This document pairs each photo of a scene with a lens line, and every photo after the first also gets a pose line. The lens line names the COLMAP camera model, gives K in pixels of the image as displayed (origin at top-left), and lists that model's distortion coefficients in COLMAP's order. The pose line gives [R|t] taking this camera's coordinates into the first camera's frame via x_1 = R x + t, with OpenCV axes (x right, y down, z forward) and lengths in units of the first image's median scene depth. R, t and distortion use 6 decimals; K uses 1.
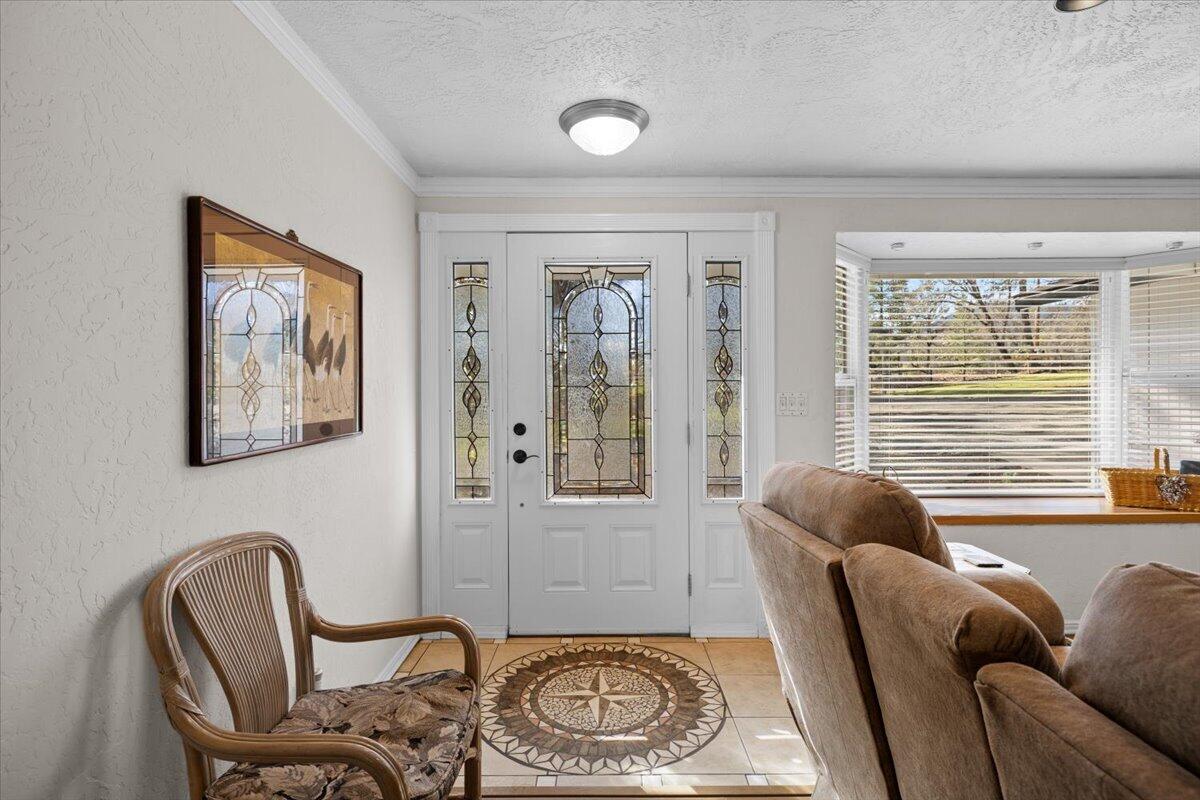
lens RADIAL K [[545.7, 0, 602.5], [0, 545.7, 393.2], [0, 0, 1]] dist [0.000276, 0.000552]
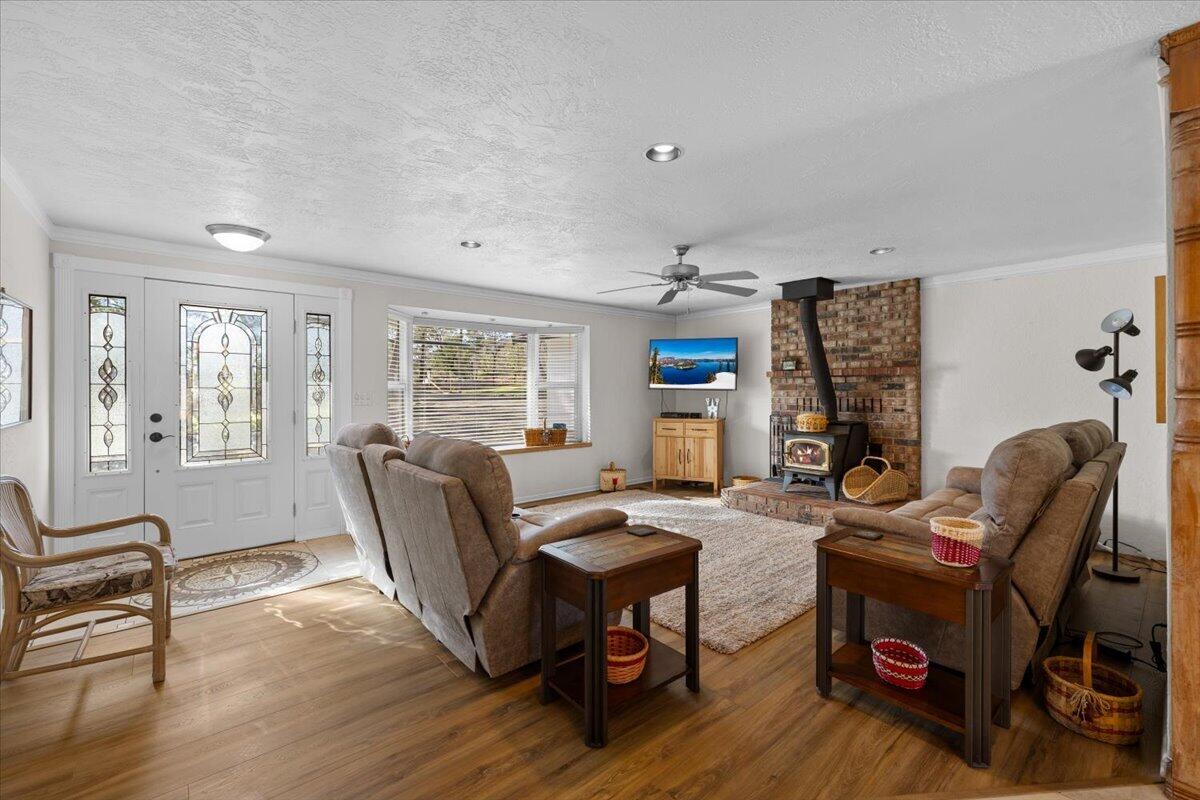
lens RADIAL K [[484.8, 0, 596.6], [0, 484.8, 391.7], [0, 0, 1]] dist [0.002806, 0.000082]
pose [[0.746877, 0.002583, 0.664958, -0.148776], [-0.002986, 0.999995, -0.000530, -0.005661], [-0.664956, -0.001590, 0.746881, -0.770150]]
